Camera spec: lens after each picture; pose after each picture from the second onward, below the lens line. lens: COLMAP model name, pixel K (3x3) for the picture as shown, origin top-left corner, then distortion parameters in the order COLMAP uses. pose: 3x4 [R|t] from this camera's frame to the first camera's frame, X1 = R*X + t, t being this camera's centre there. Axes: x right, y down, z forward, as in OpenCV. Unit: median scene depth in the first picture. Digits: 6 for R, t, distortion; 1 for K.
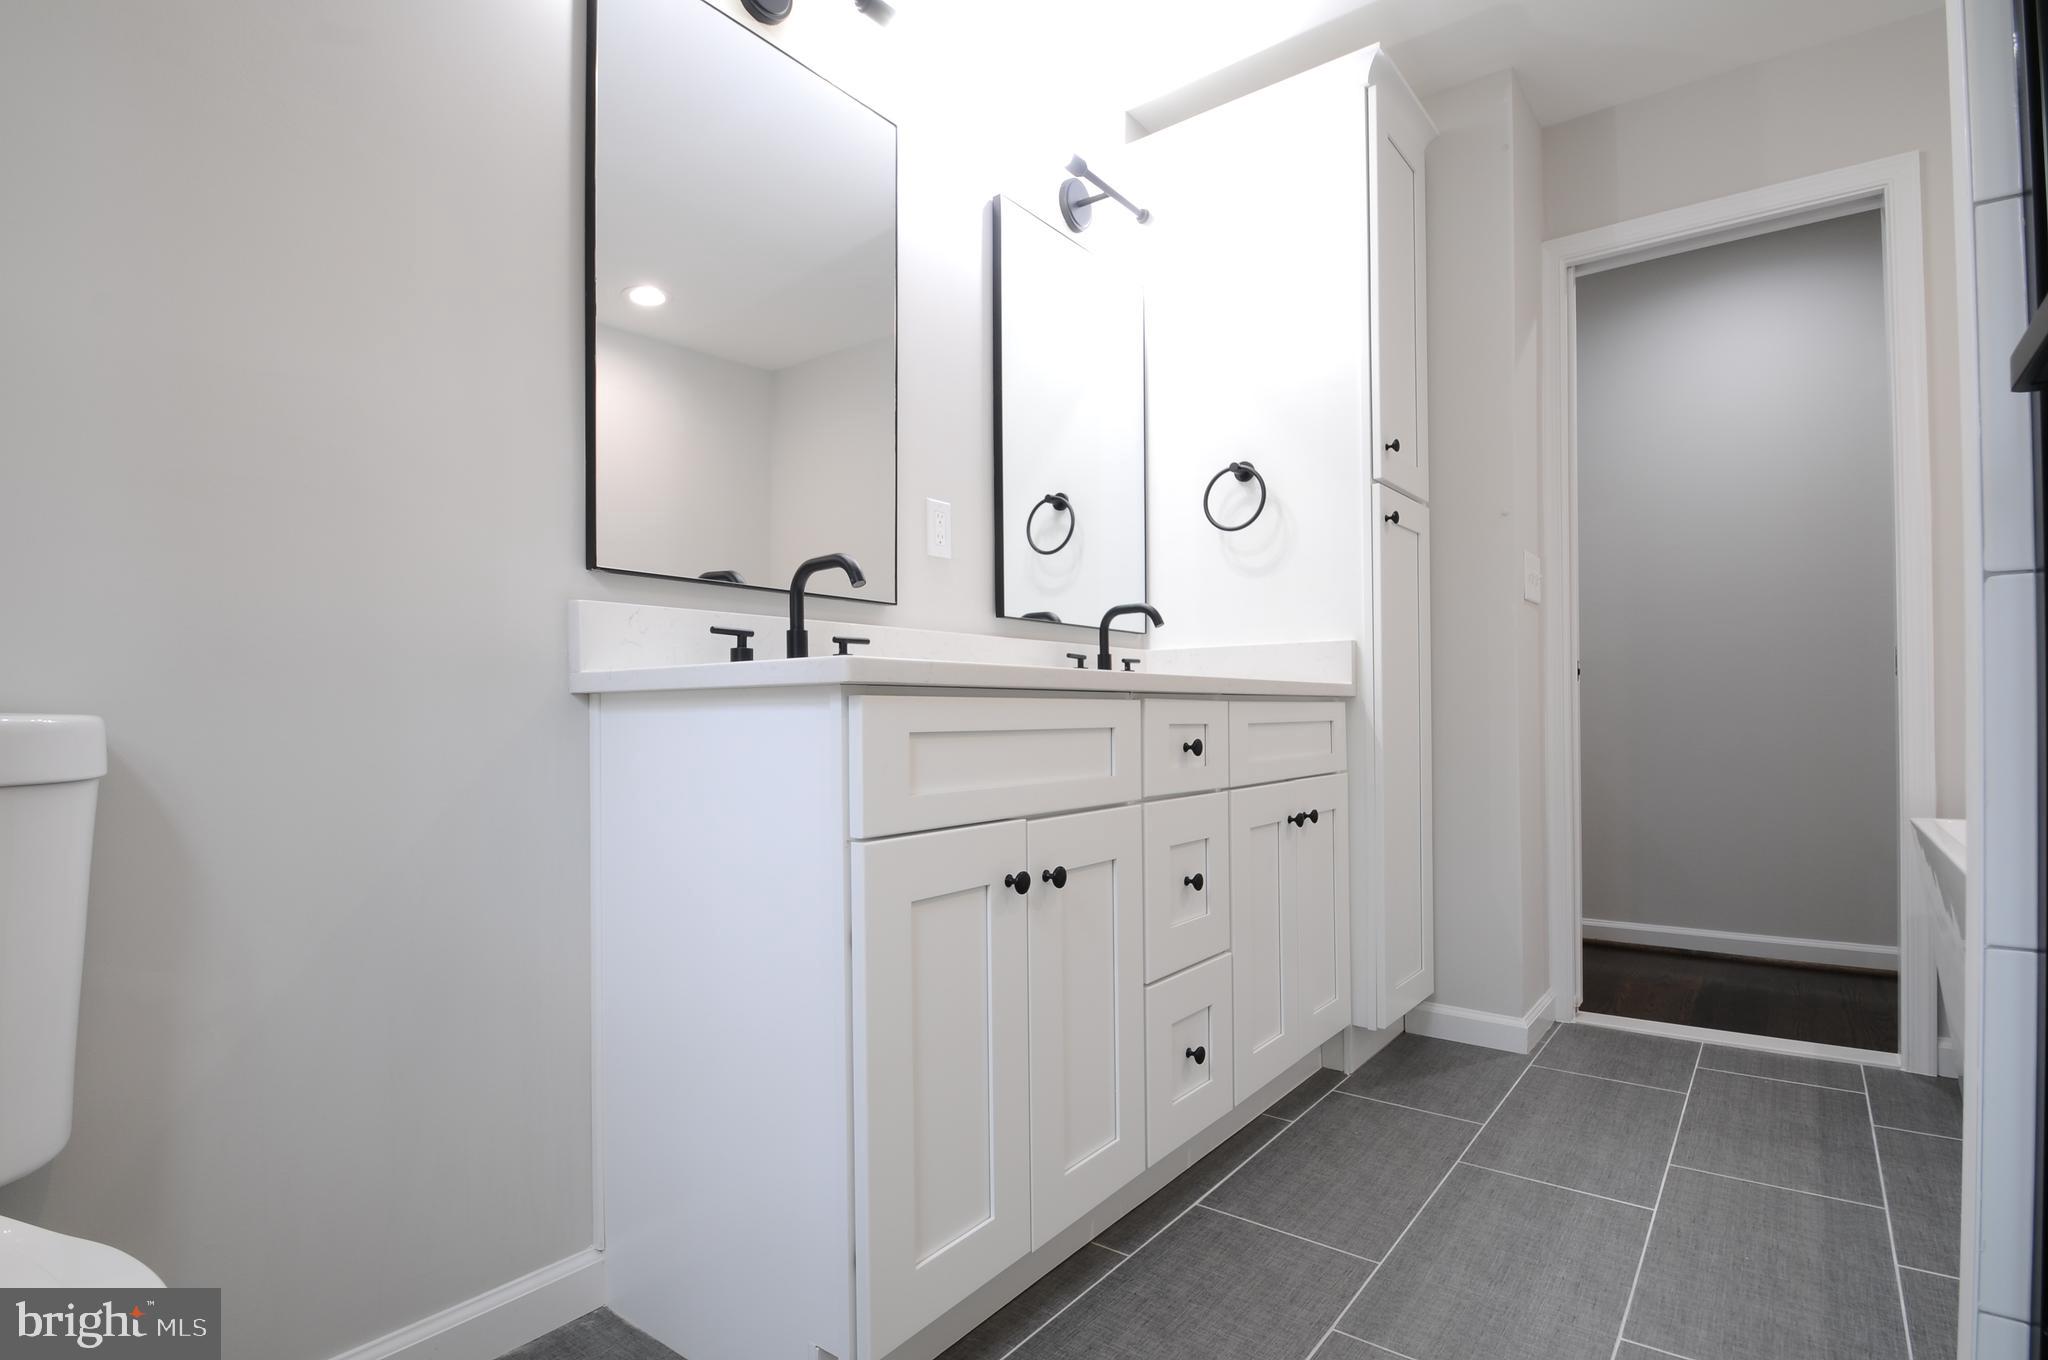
lens RADIAL K [[997.6, 0, 1022.7], [0, 997.6, 717.4], [0, 0, 1]] dist [0.001798, -0.012965]
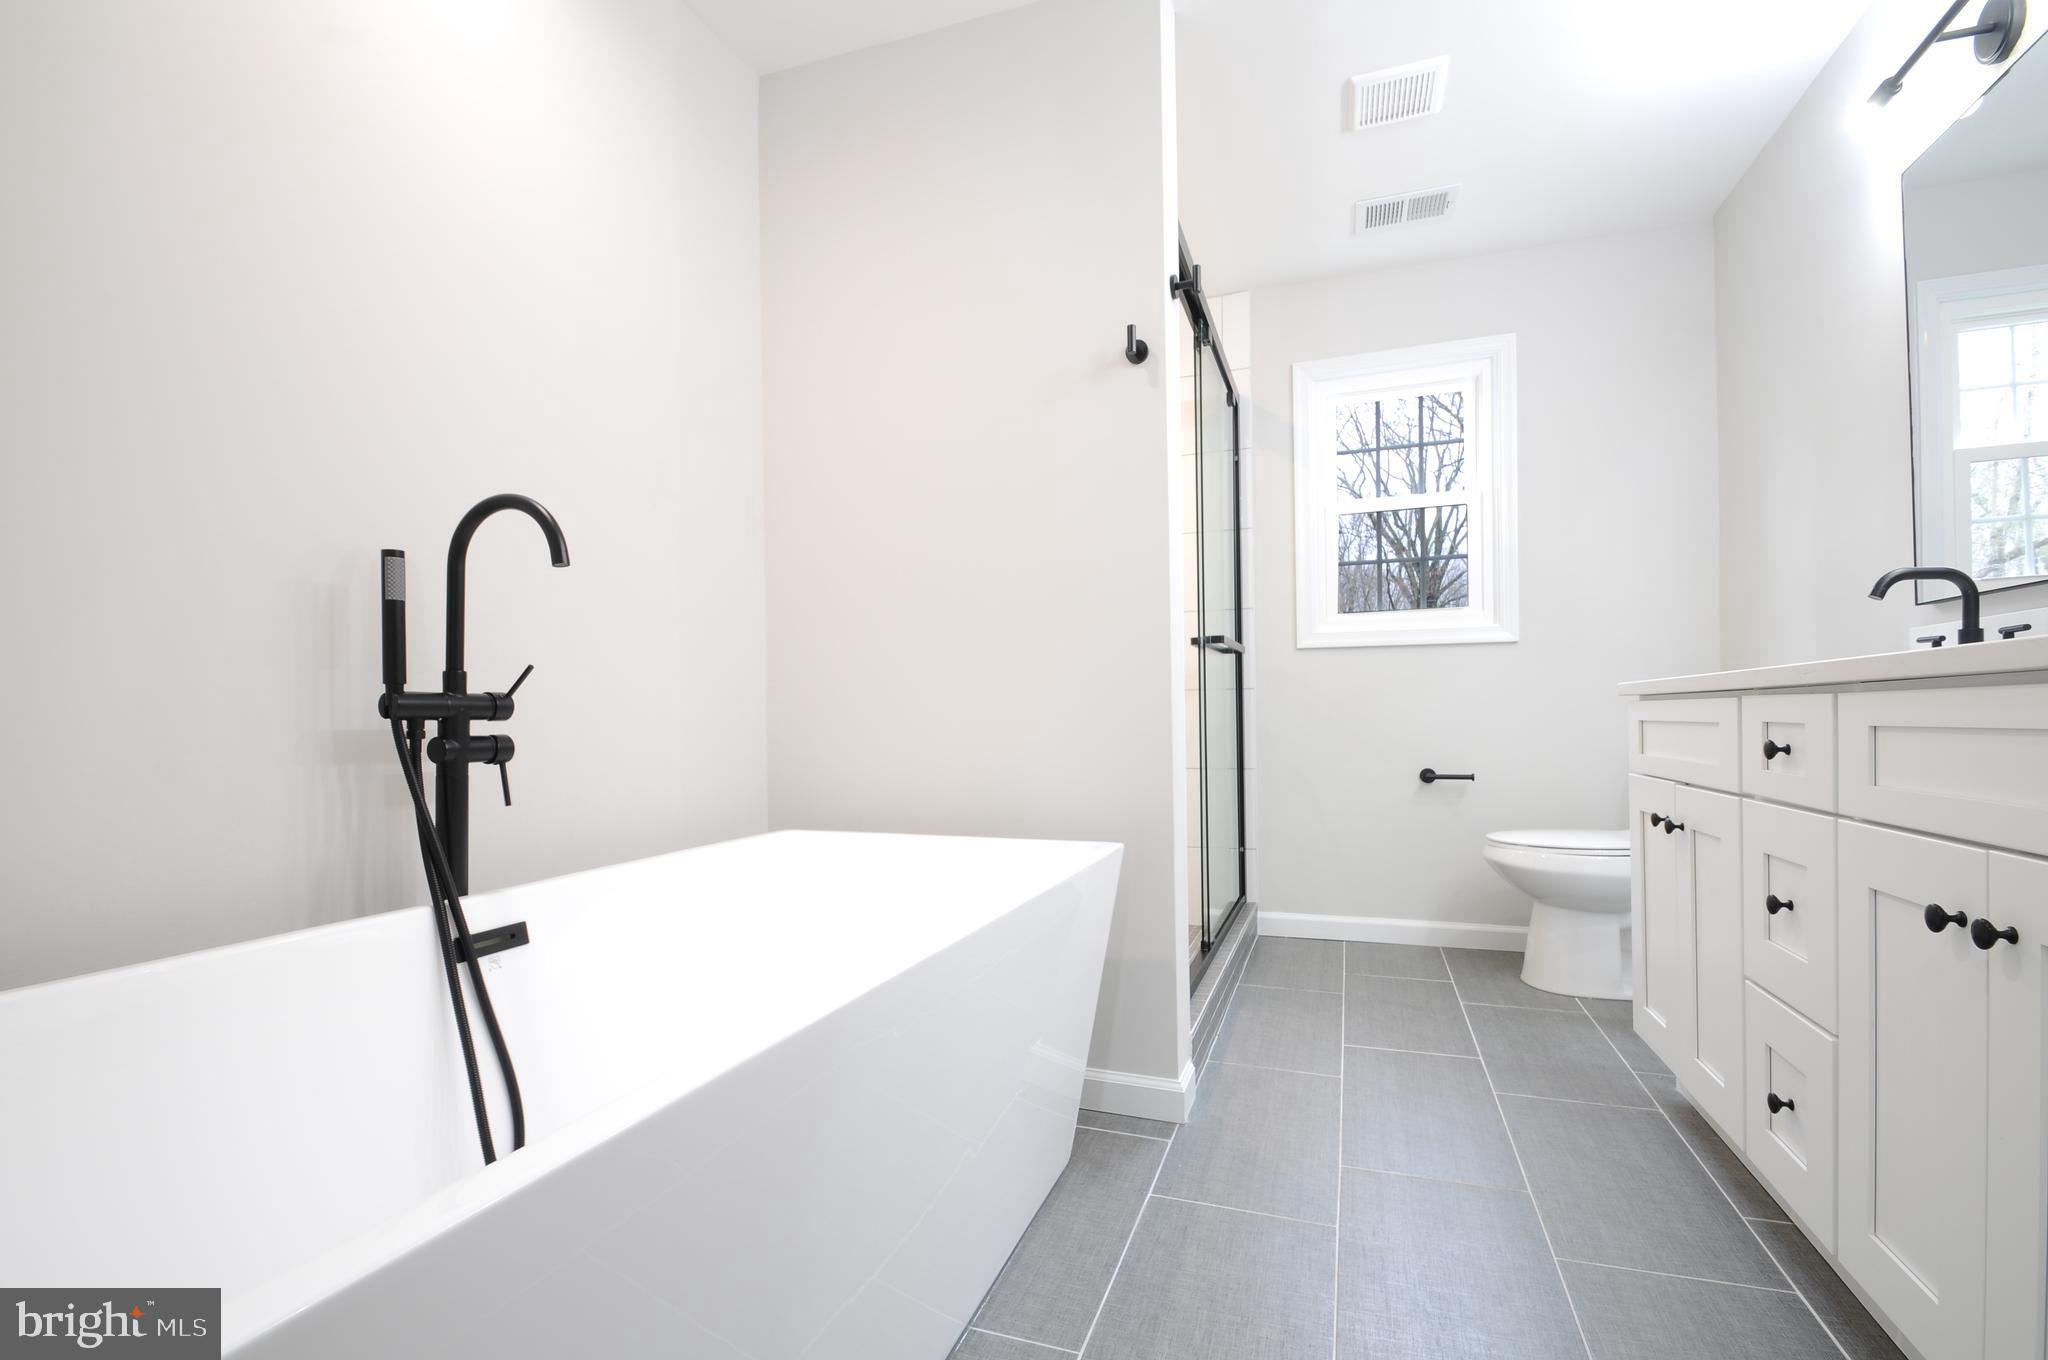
lens RADIAL K [[899.9, 0, 1025.4], [0, 899.9, 714.3], [0, 0, 1]] dist [0.000462, -0.000424]
pose [[-0.950178, 0.018299, -0.311170, 1.084226], [0.016836, 0.999831, 0.007386, -0.018559], [0.311253, 0.001779, -0.950326, 1.611697]]
